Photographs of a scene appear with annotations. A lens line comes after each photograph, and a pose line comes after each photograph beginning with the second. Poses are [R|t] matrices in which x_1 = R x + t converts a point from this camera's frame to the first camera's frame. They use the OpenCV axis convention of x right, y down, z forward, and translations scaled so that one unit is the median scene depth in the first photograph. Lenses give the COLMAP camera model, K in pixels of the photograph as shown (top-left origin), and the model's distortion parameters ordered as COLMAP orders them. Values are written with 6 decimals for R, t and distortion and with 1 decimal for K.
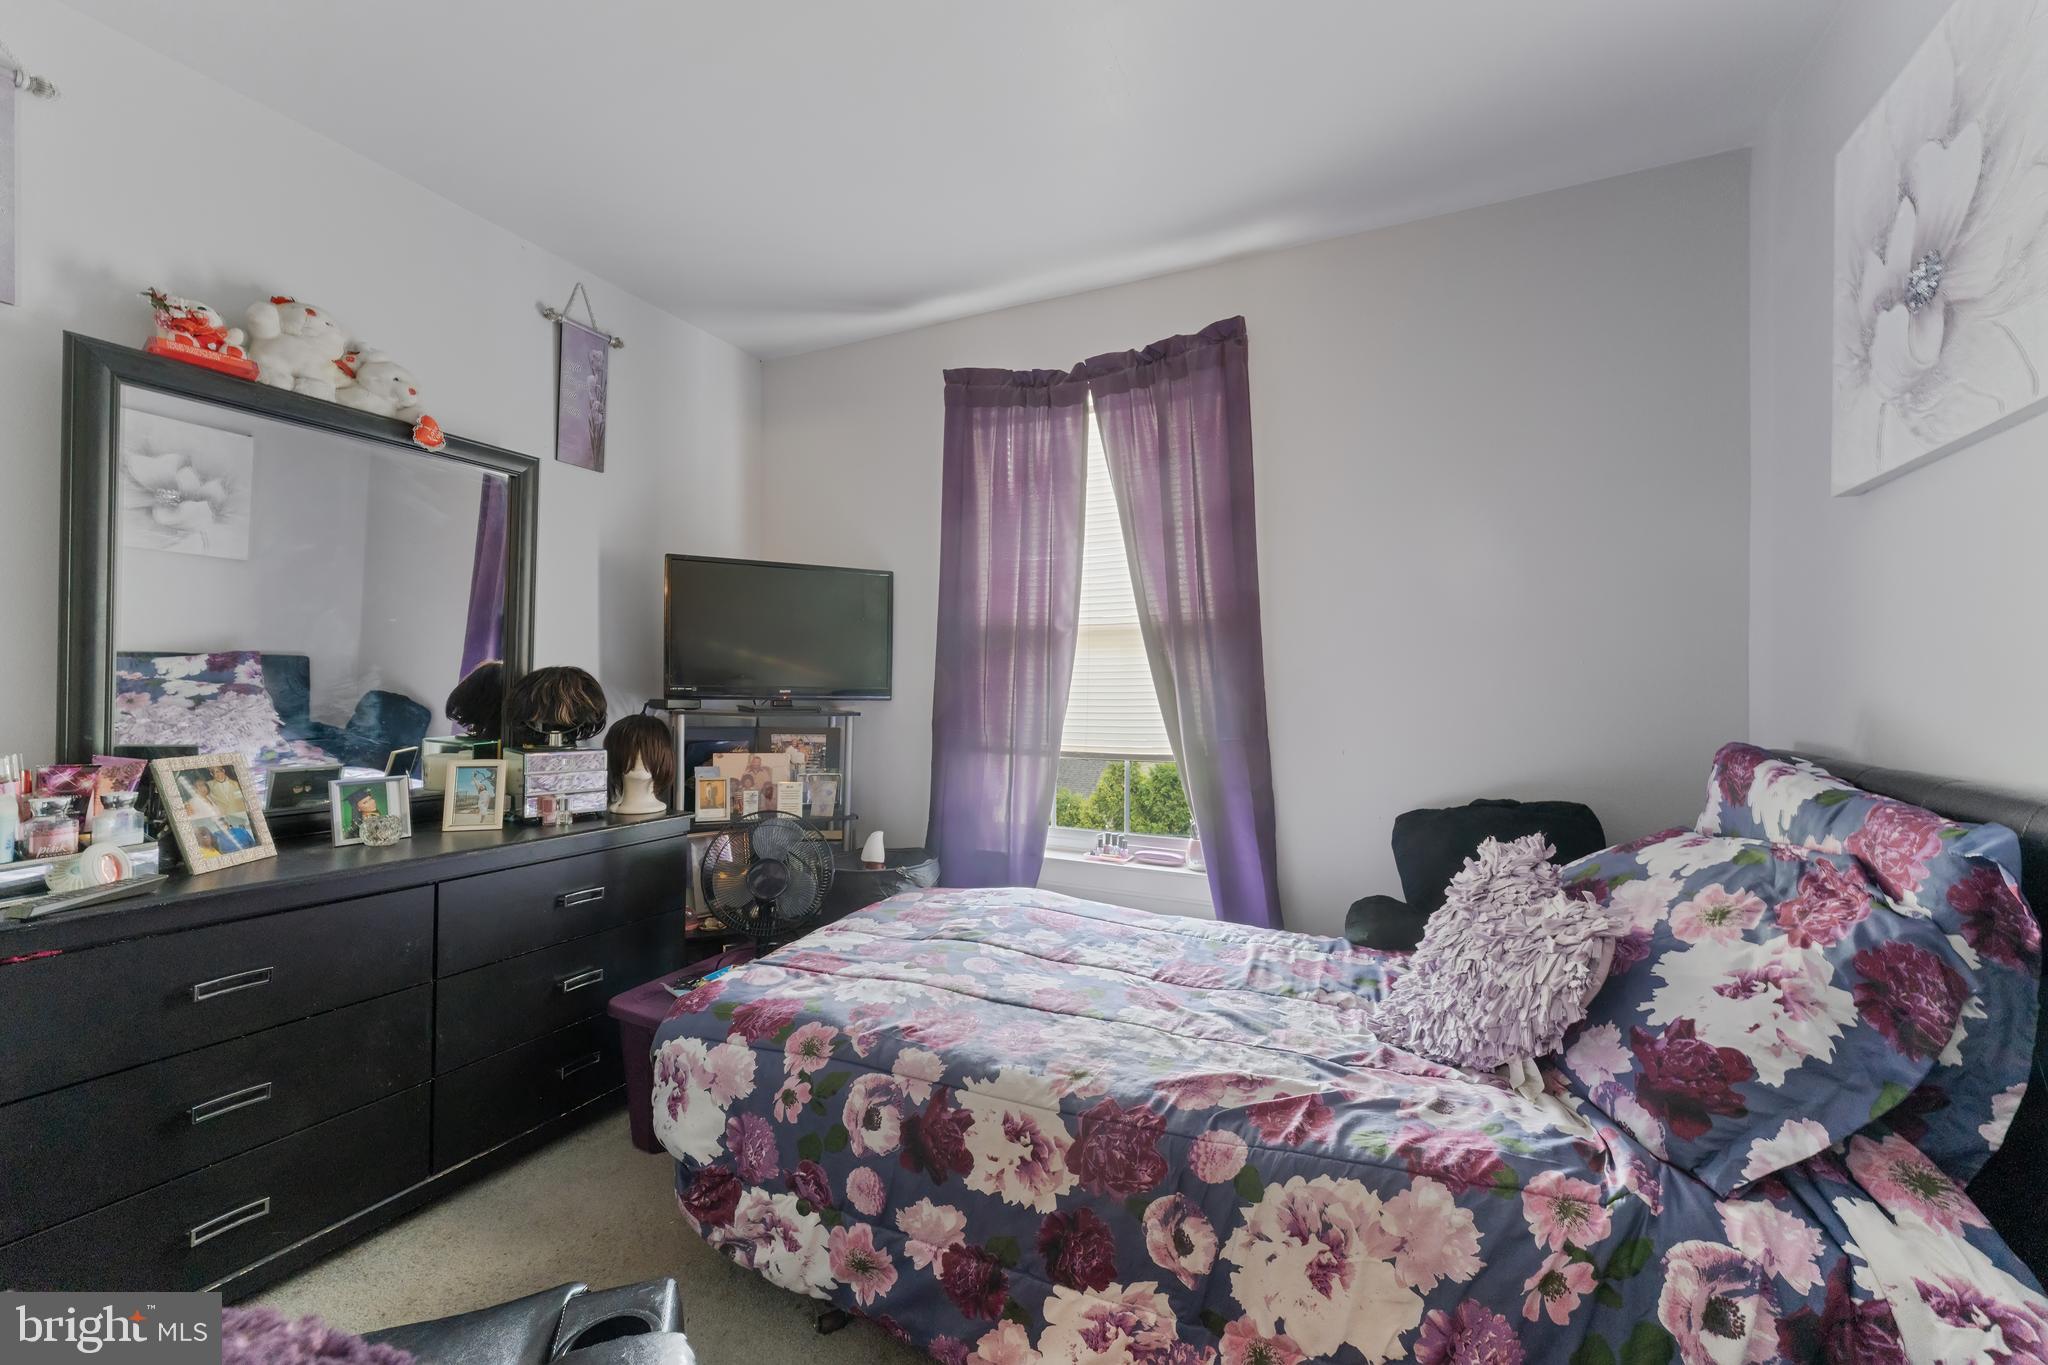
lens RADIAL K [[862.6, 0, 1024.0], [0, 862.6, 682.5], [0, 0, 1]] dist [0.000096, -0.000236]
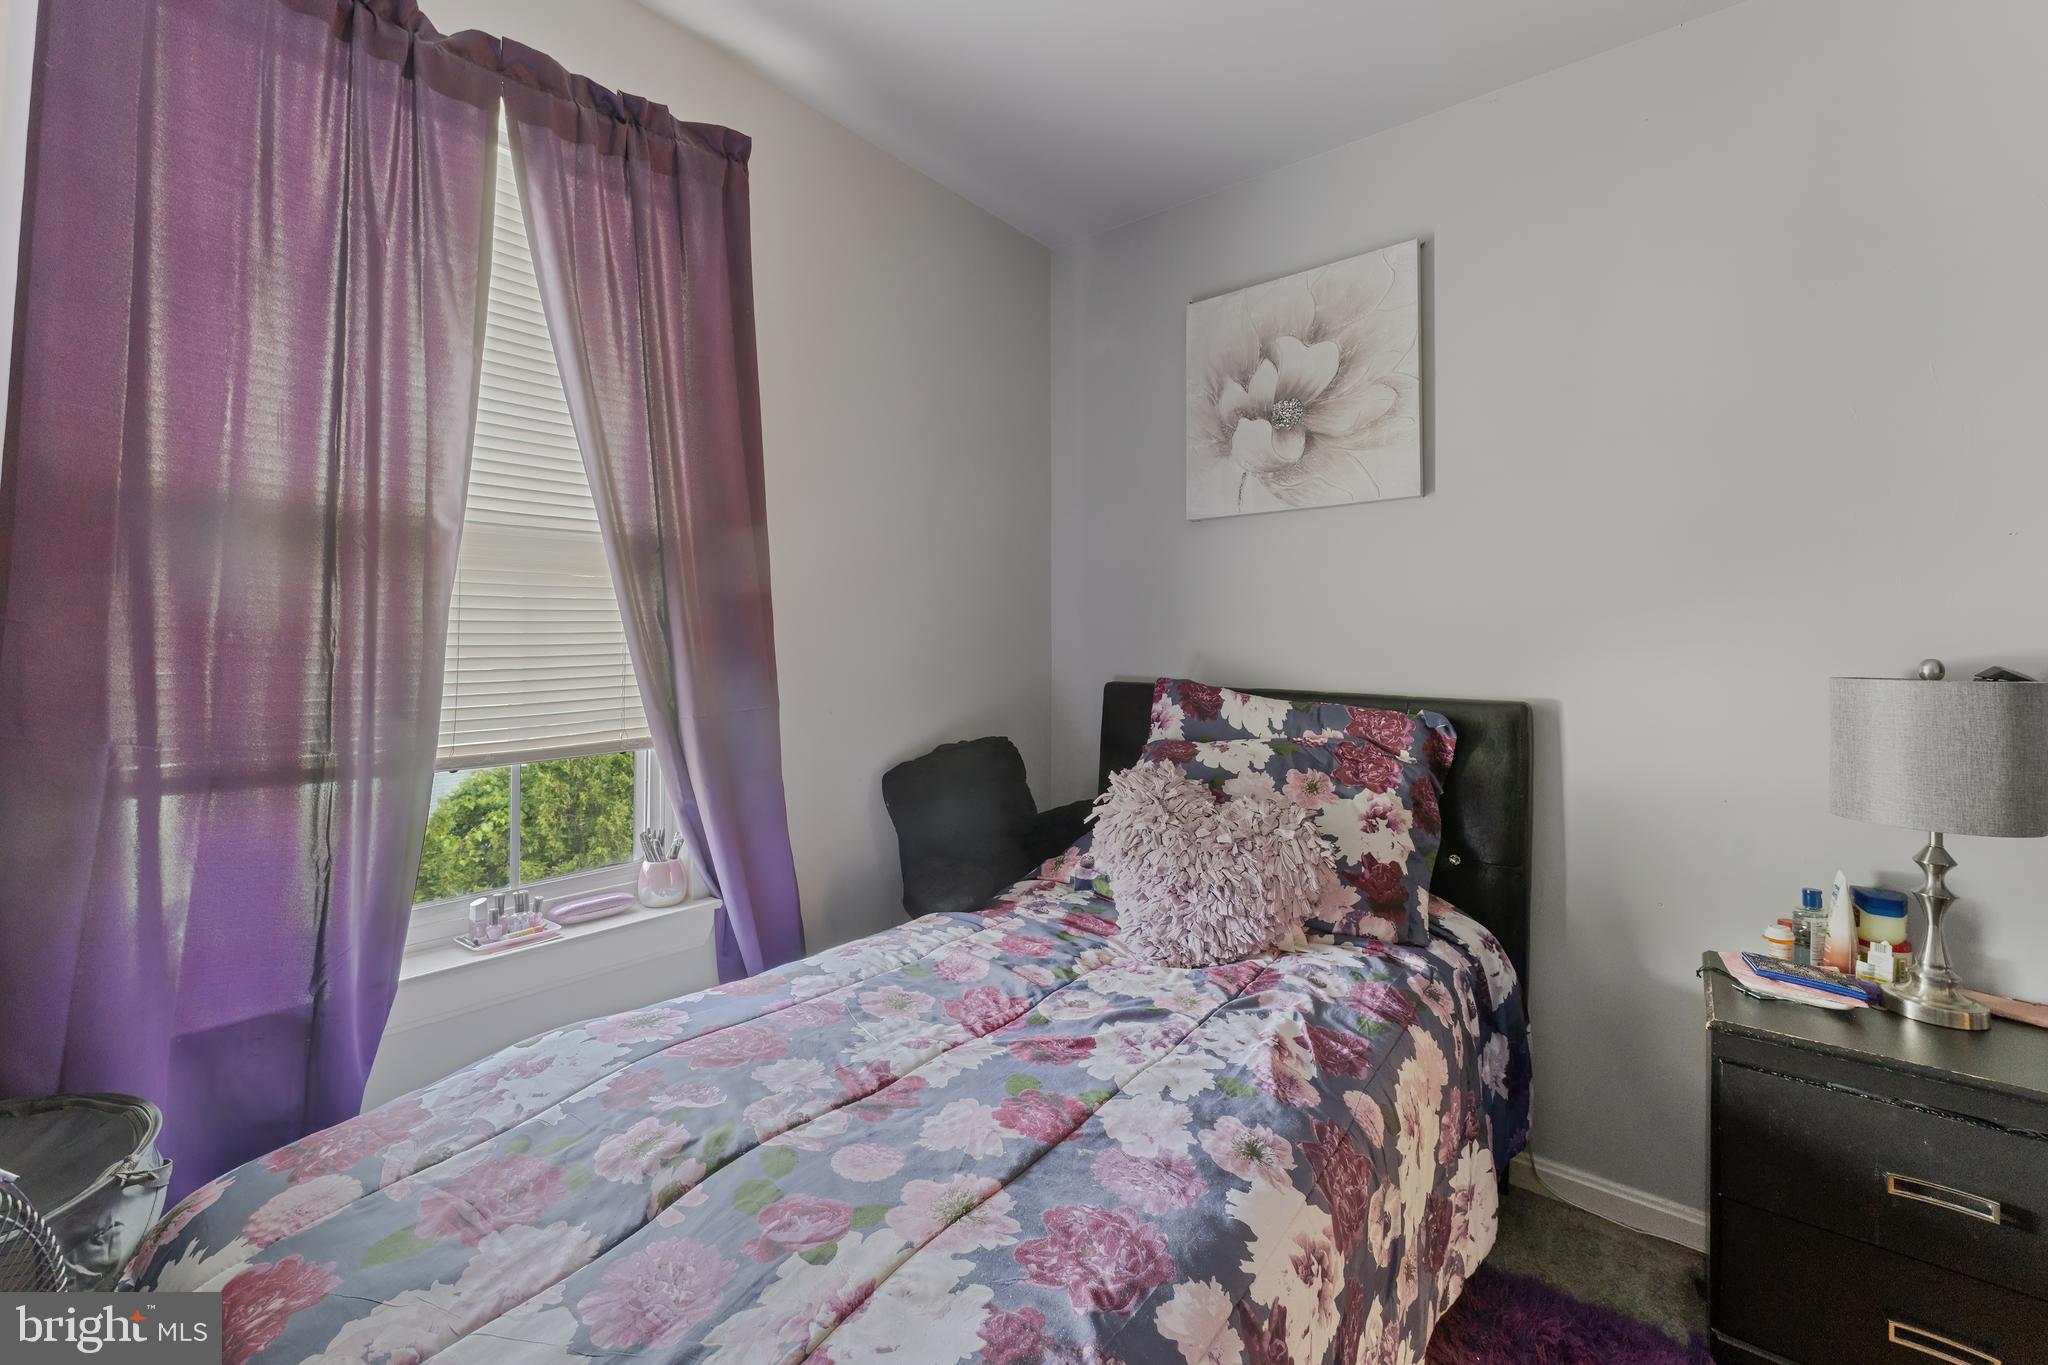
lens RADIAL K [[859.4, 0, 1027.8], [0, 859.4, 629.0], [0, 0, 1]] dist [0.001143, 0.000014]
pose [[0.205294, 0.006799, 0.978677, -0.600115], [-0.013592, 0.999899, -0.004095, -0.003279], [-0.978606, -0.012462, 0.205365, 0.860792]]
